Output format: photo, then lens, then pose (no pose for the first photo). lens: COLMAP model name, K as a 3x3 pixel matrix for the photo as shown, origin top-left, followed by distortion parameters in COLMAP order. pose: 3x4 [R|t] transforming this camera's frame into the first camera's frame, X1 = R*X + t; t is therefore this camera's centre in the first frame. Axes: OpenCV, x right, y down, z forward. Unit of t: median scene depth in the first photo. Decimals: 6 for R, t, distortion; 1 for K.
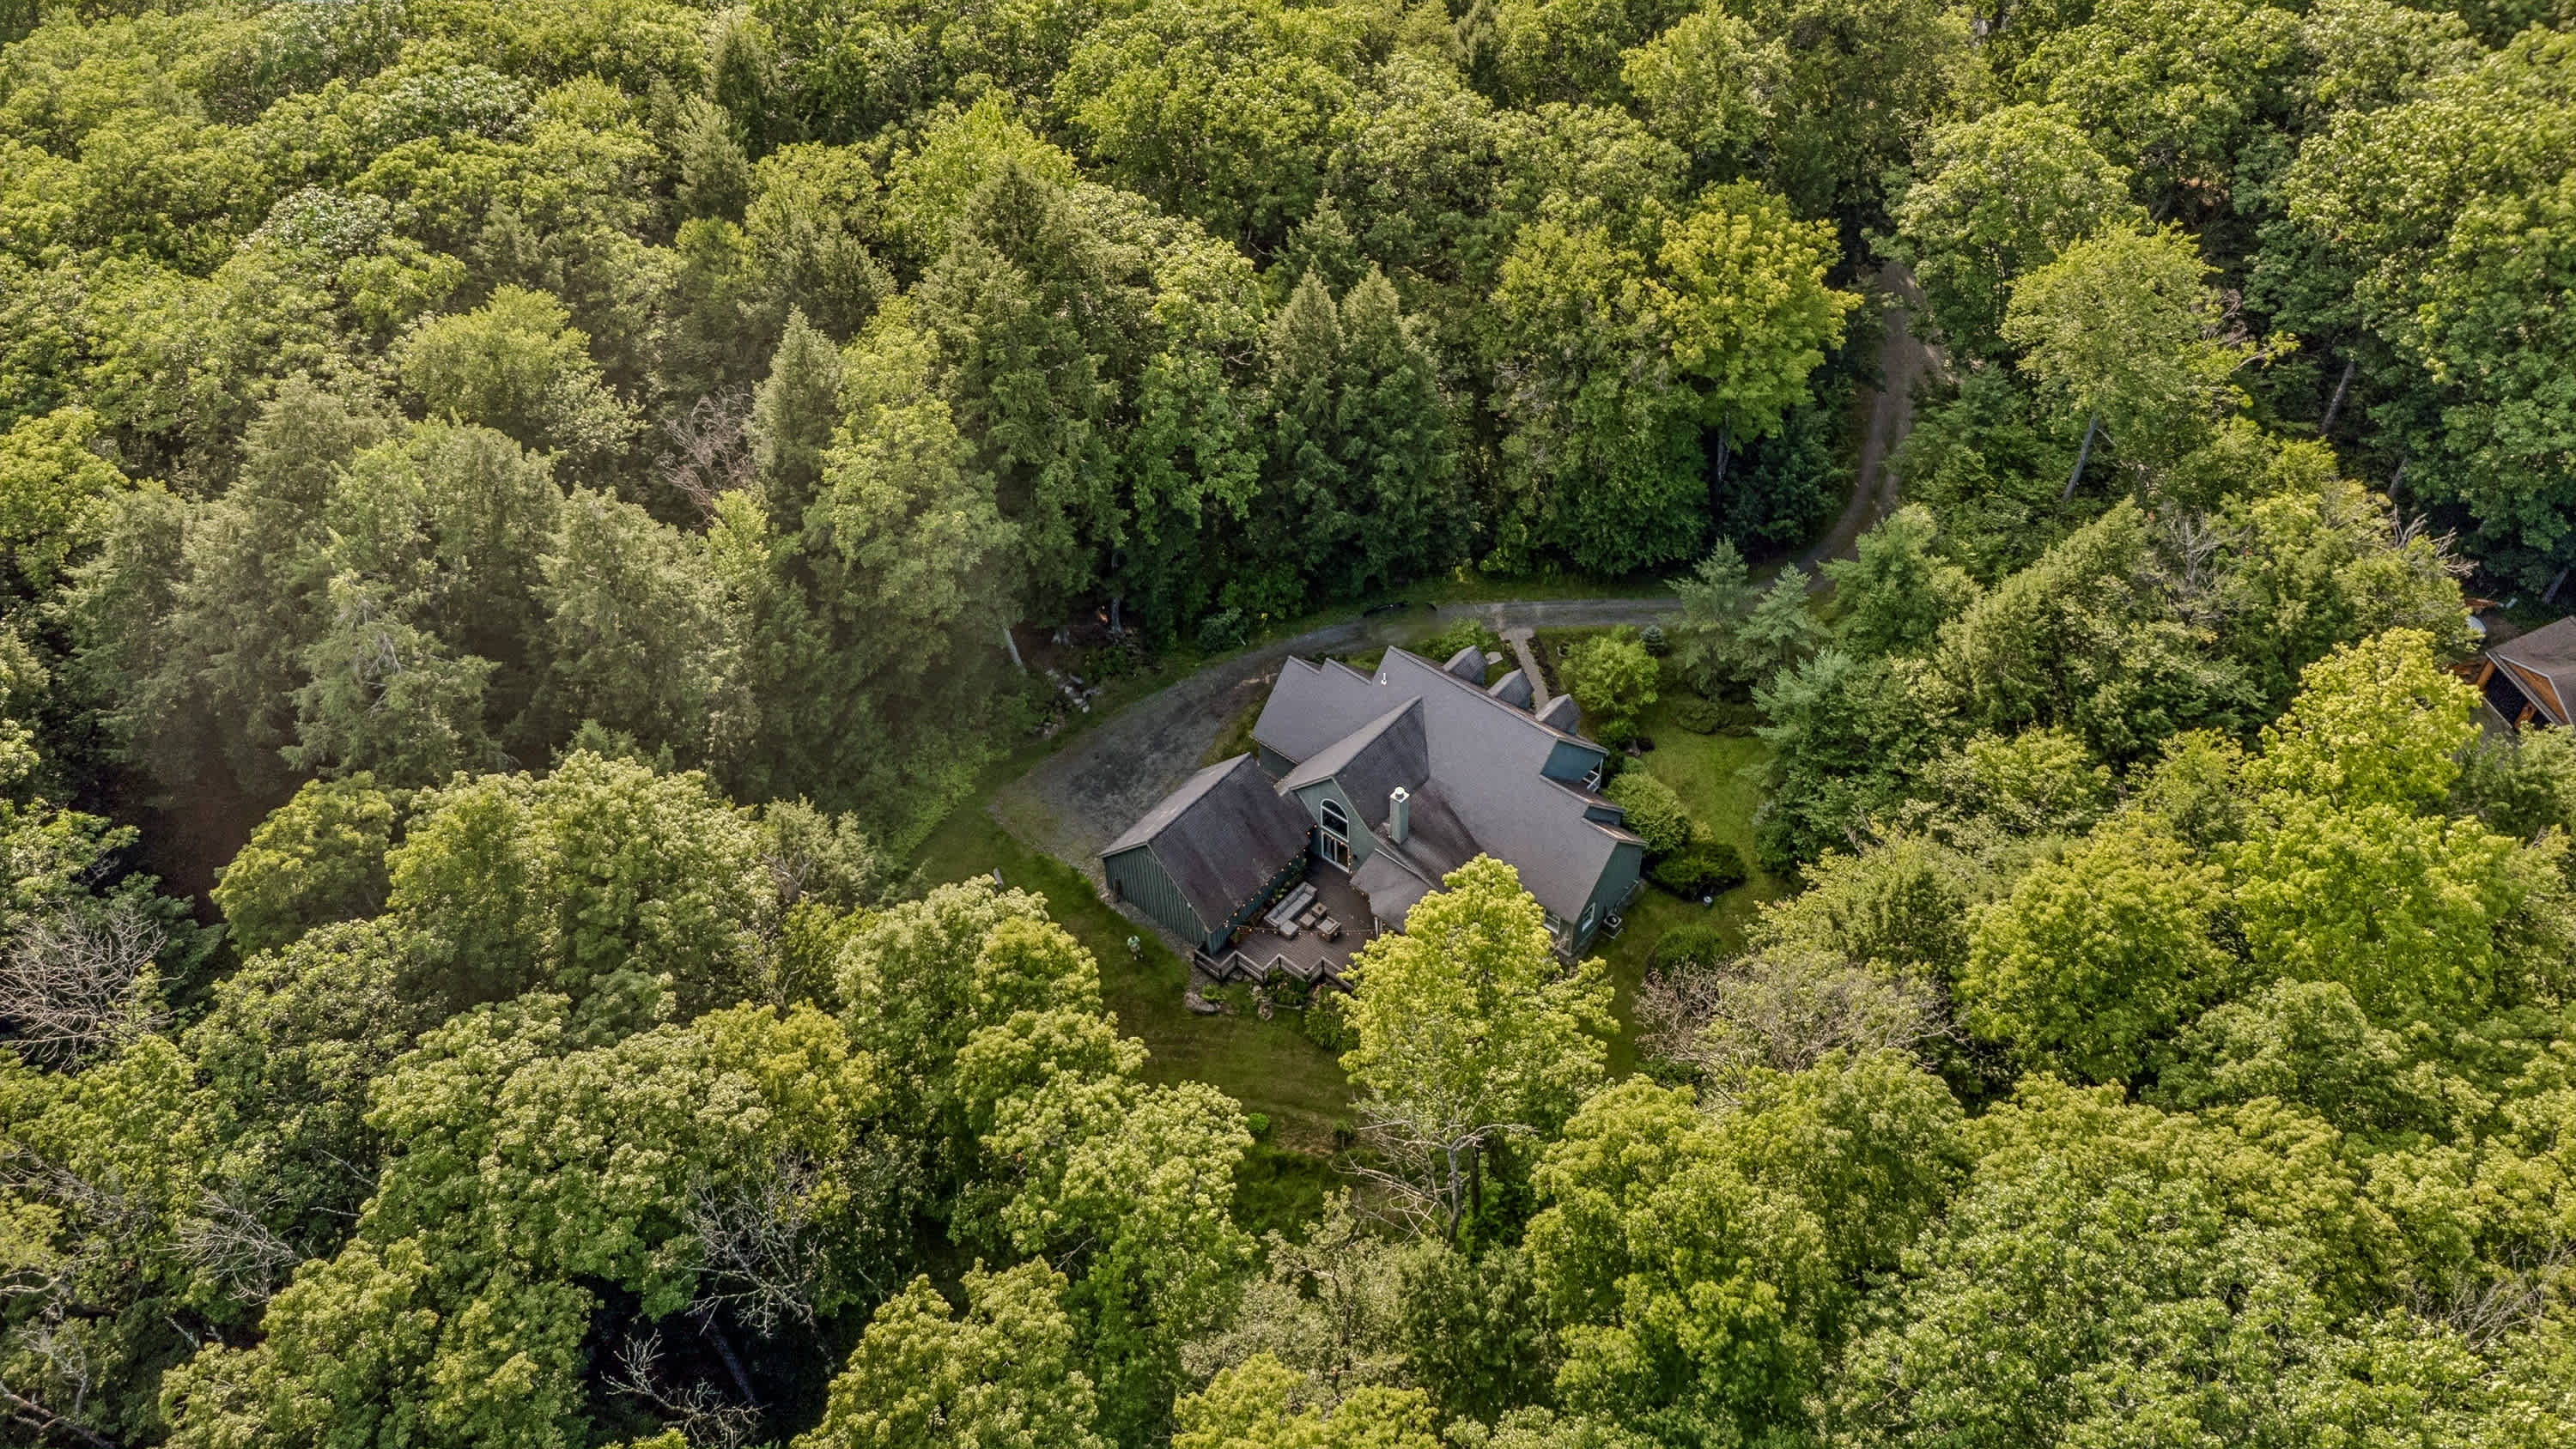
lens RADIAL K [[1898.5, 0, 1266.3], [0, 1898.5, 727.9], [0, 0, 1]] dist [0.037893, 0.011081]
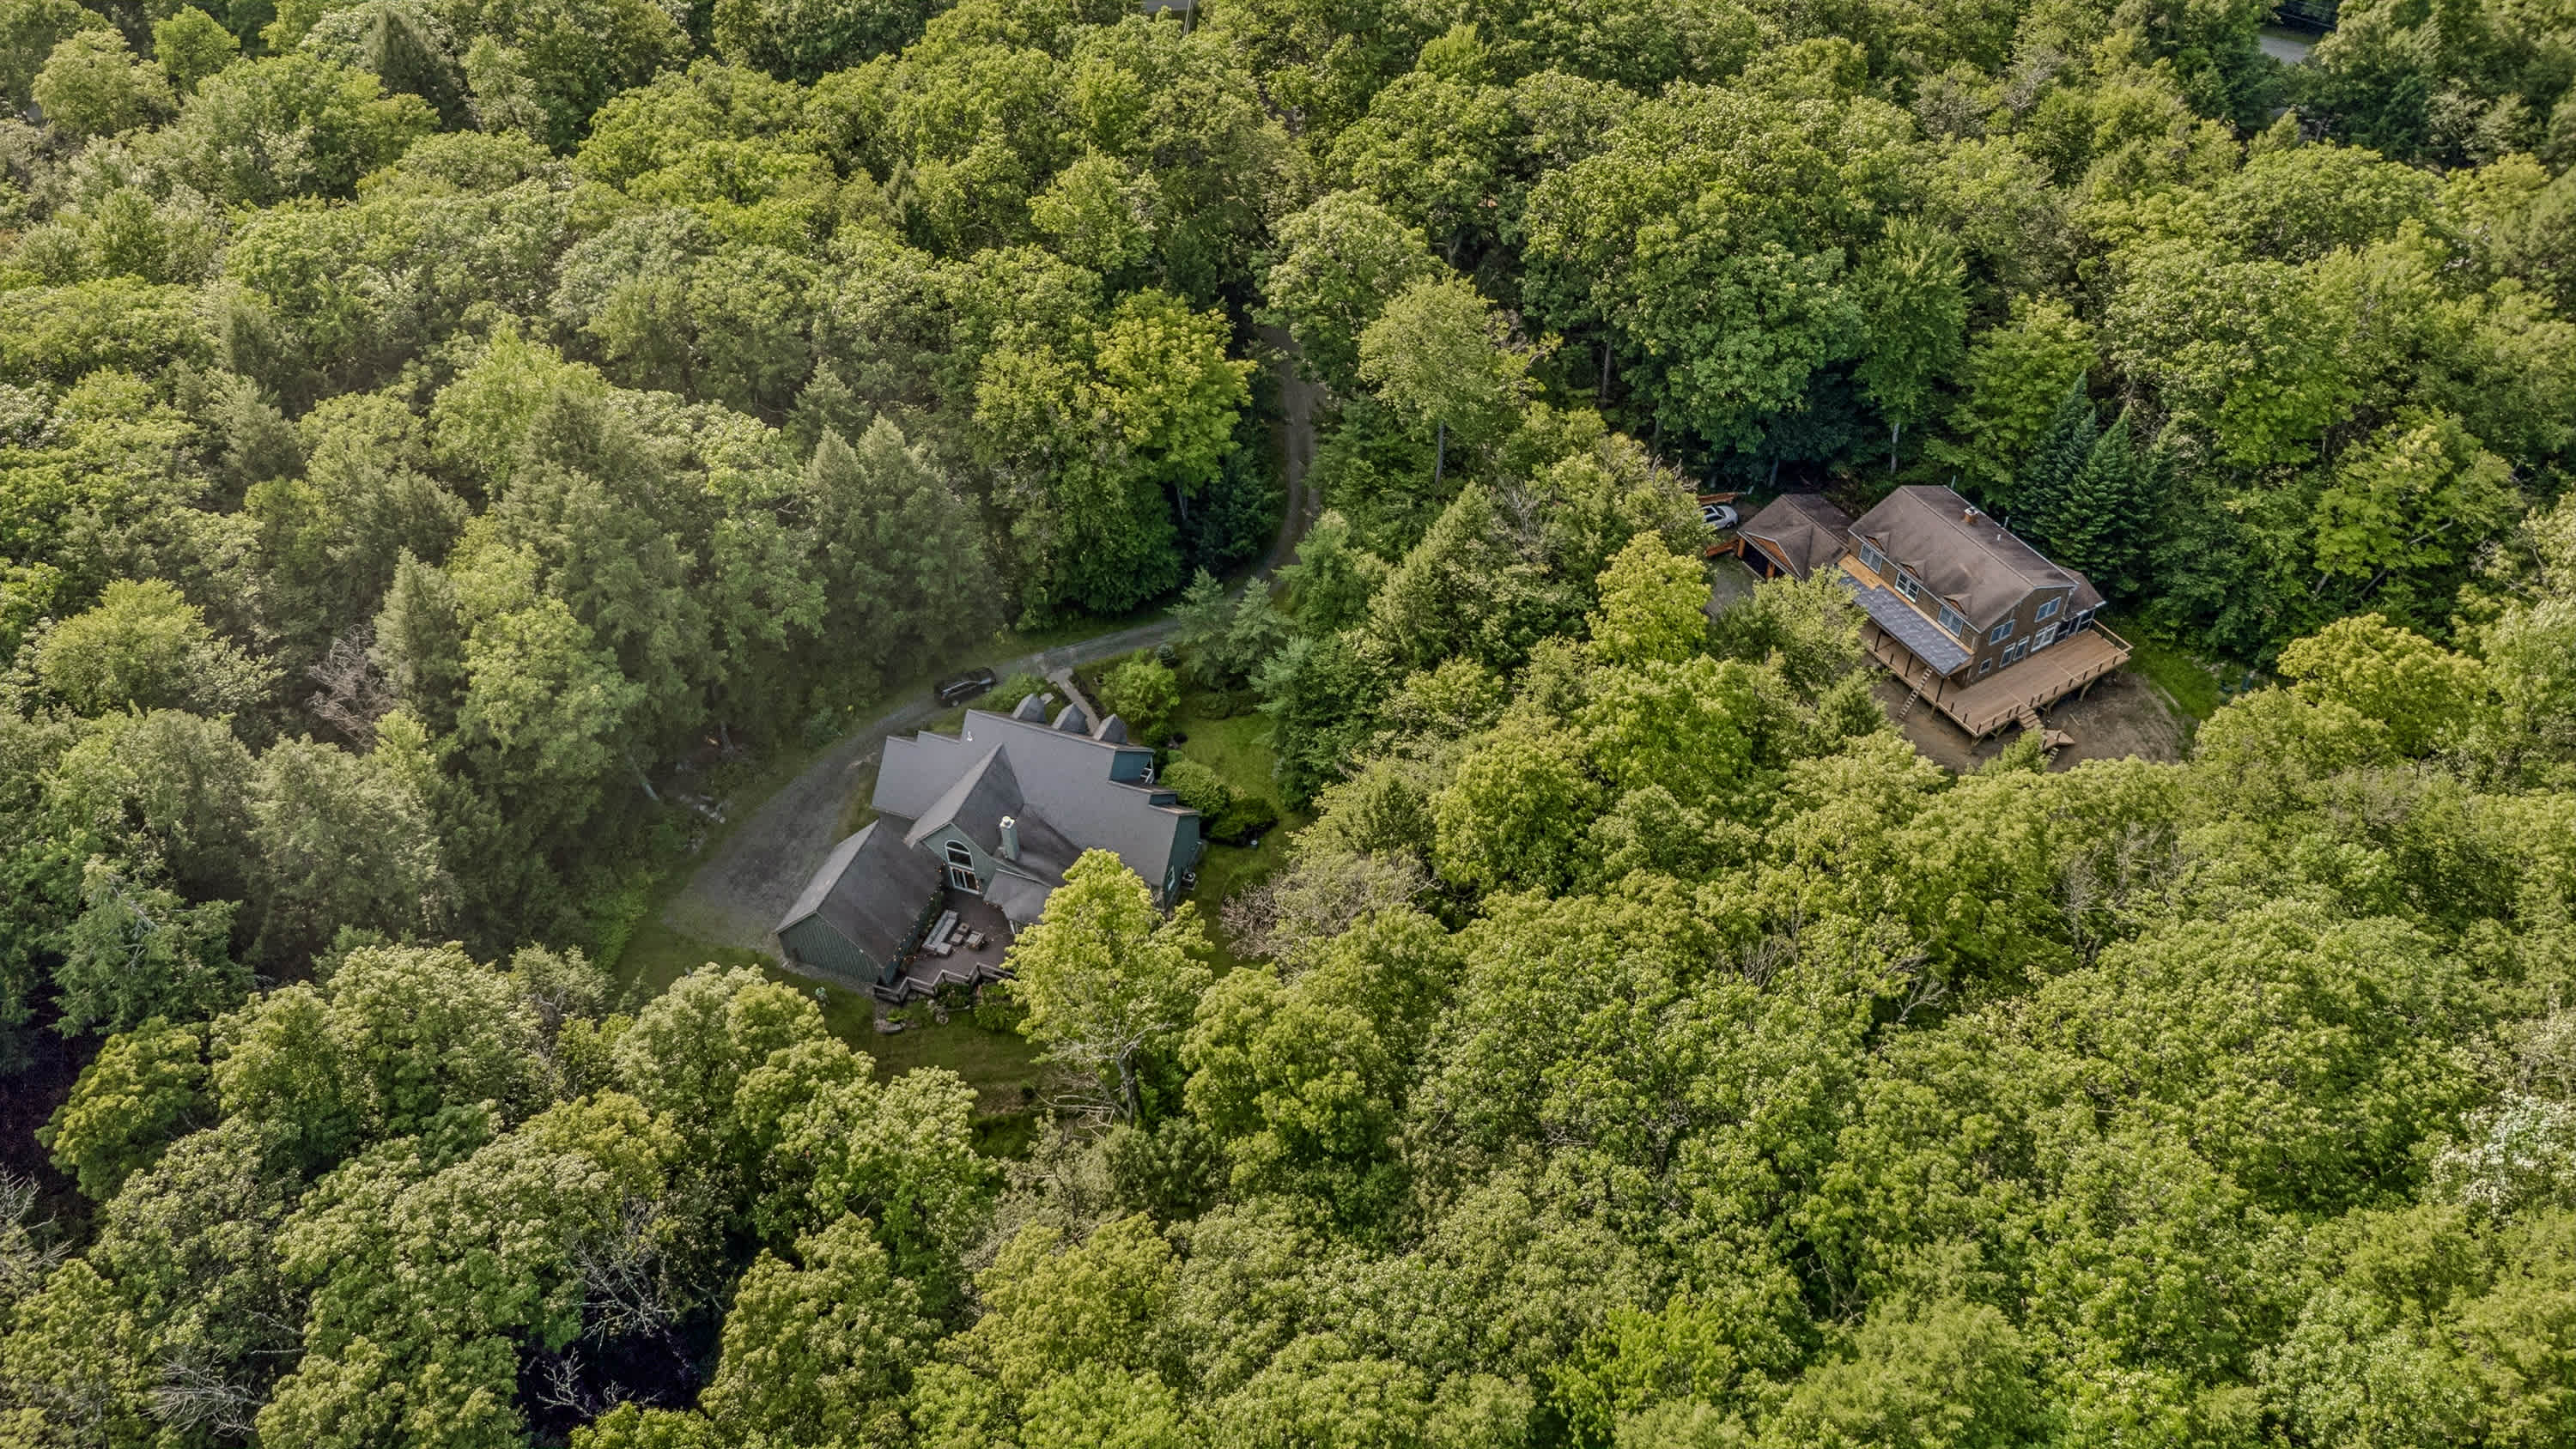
lens RADIAL K [[1898.5, 0, 1288.2], [0, 1898.5, 735.8], [0, 0, 1]] dist [0.037893, 0.011081]
pose [[0.938072, -0.235594, 0.254002, -0.061067], [0.237623, 0.971082, 0.023123, -0.005440], [-0.252104, 0.038666, 0.966927, -0.273176]]
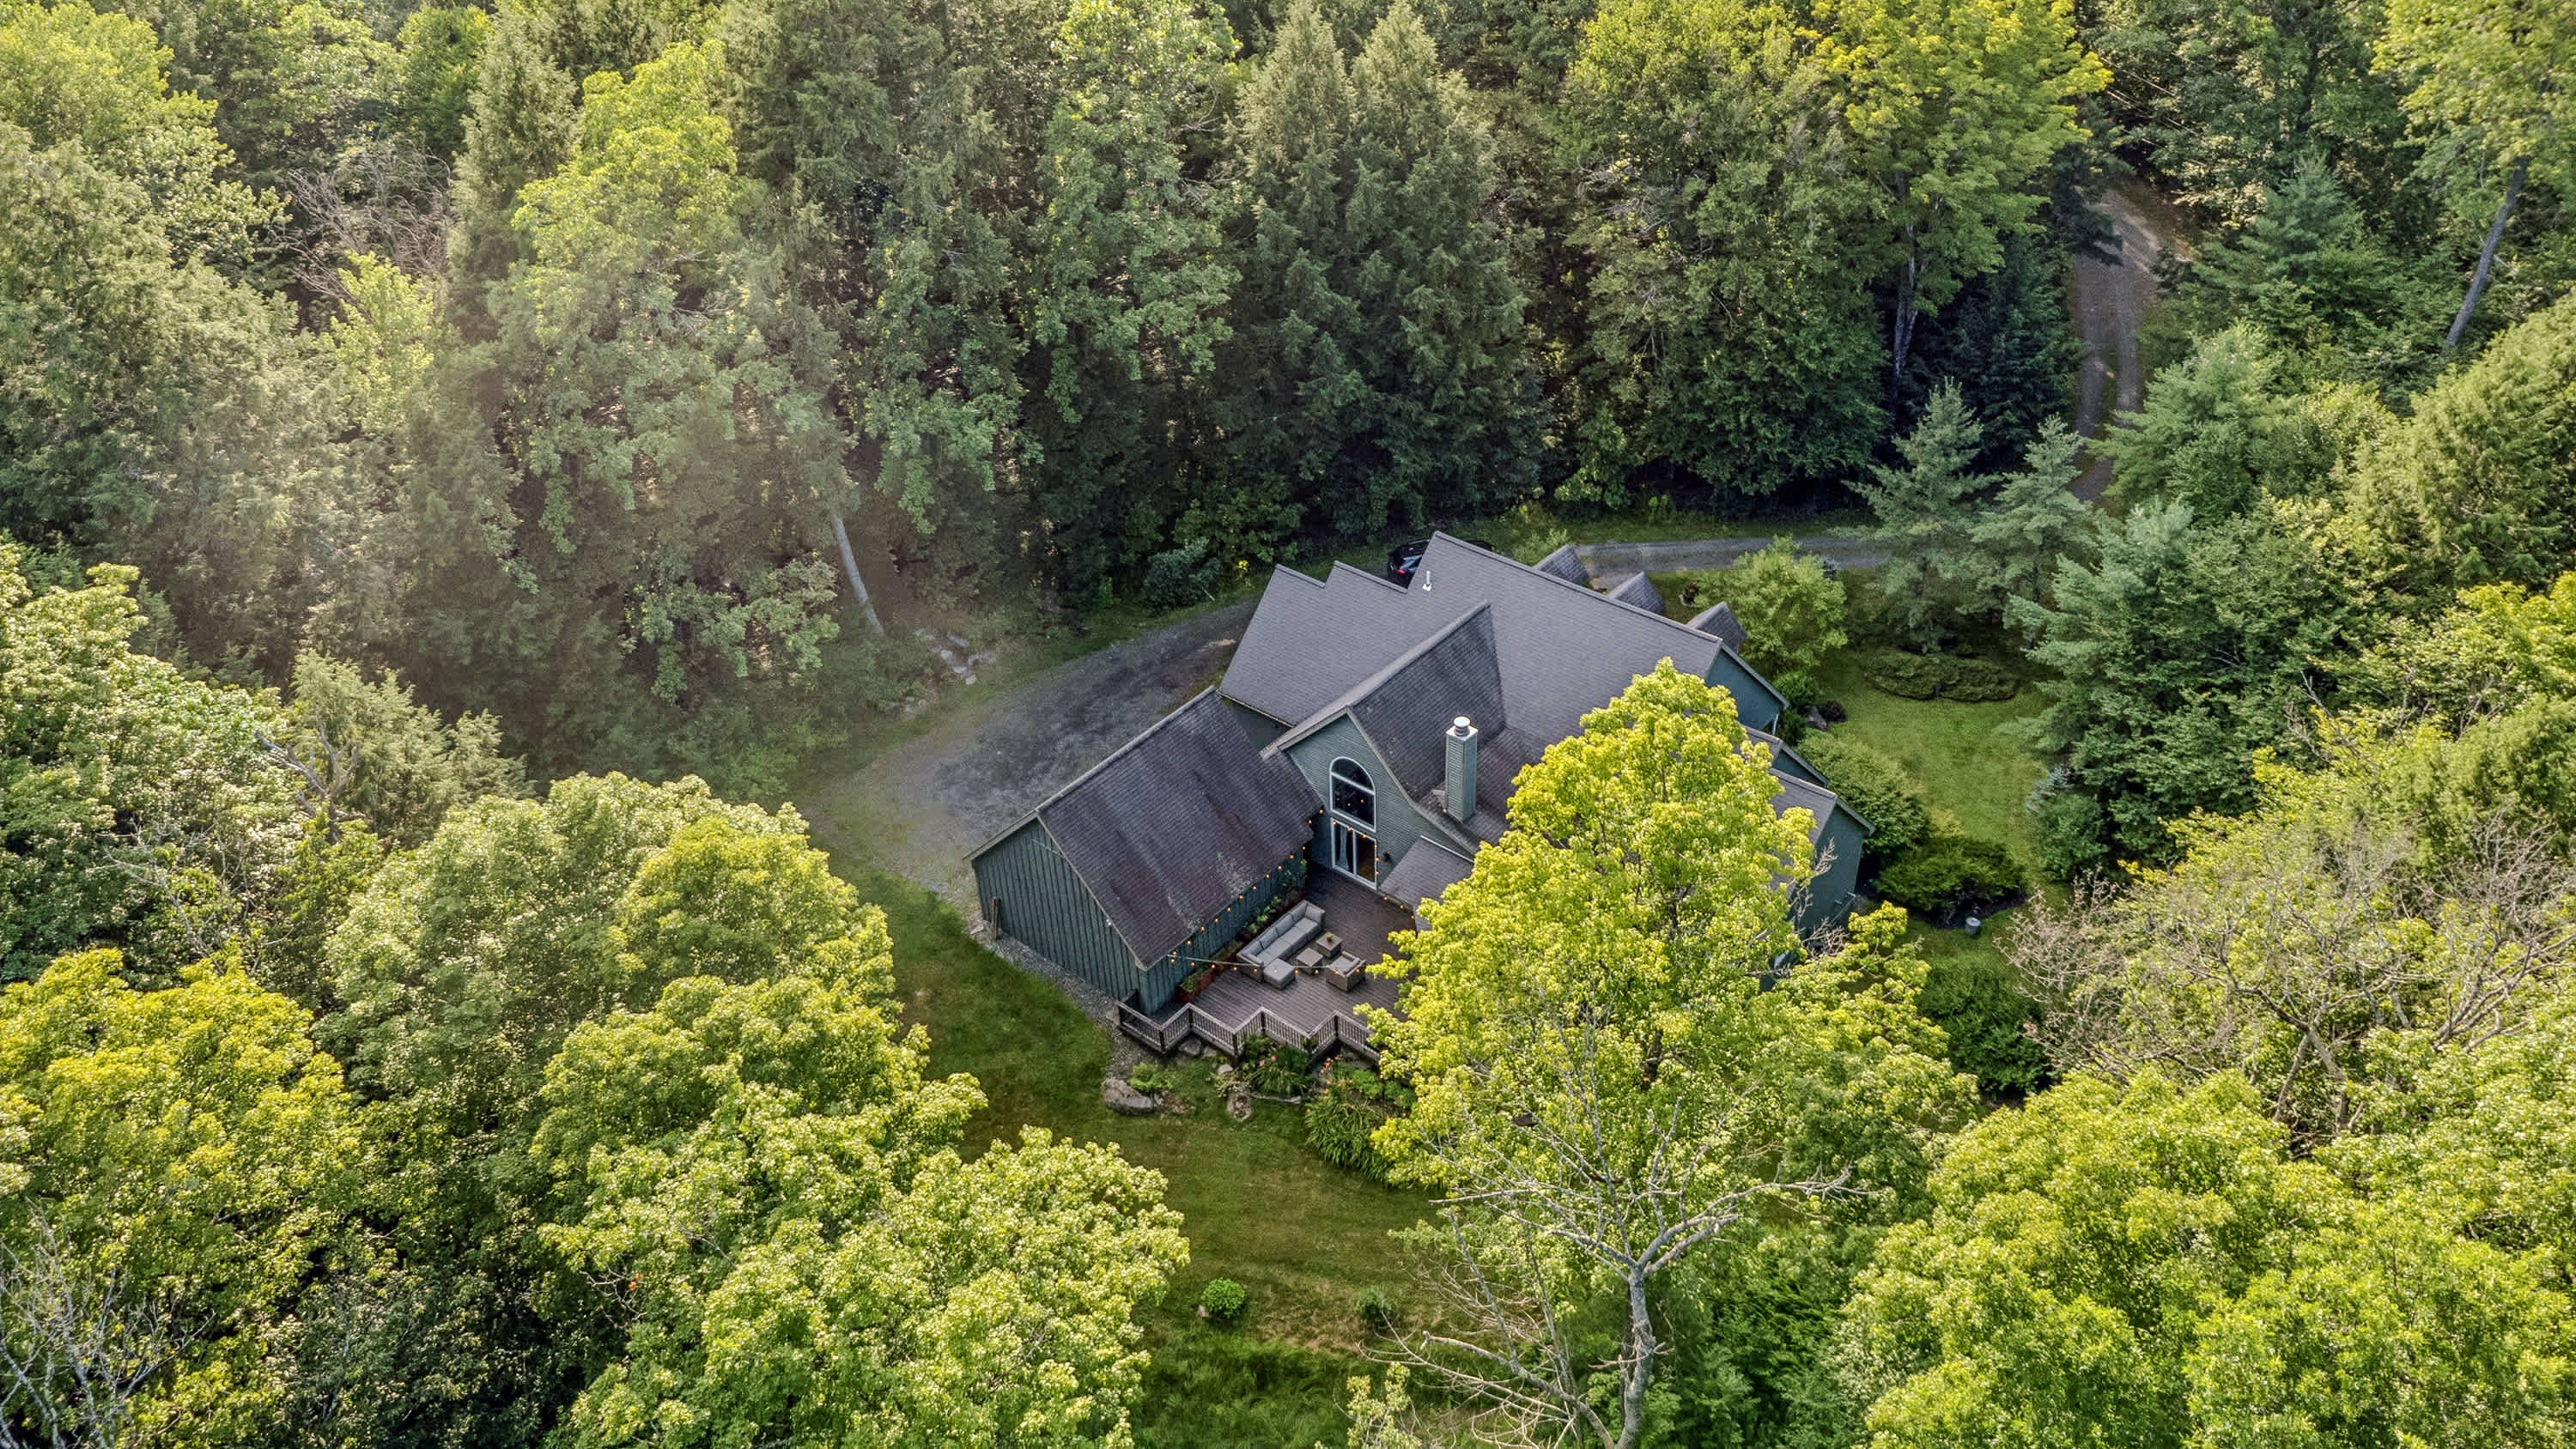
lens RADIAL K [[1898.5, 0, 1275.7], [0, 1898.5, 727.5], [0, 0, 1]] dist [0.037893, 0.011081]
pose [[0.999958, -0.008853, 0.002368, 0.010285], [0.009110, 0.988344, -0.151967, 0.122632], [-0.000995, 0.151982, 0.988383, 0.404073]]
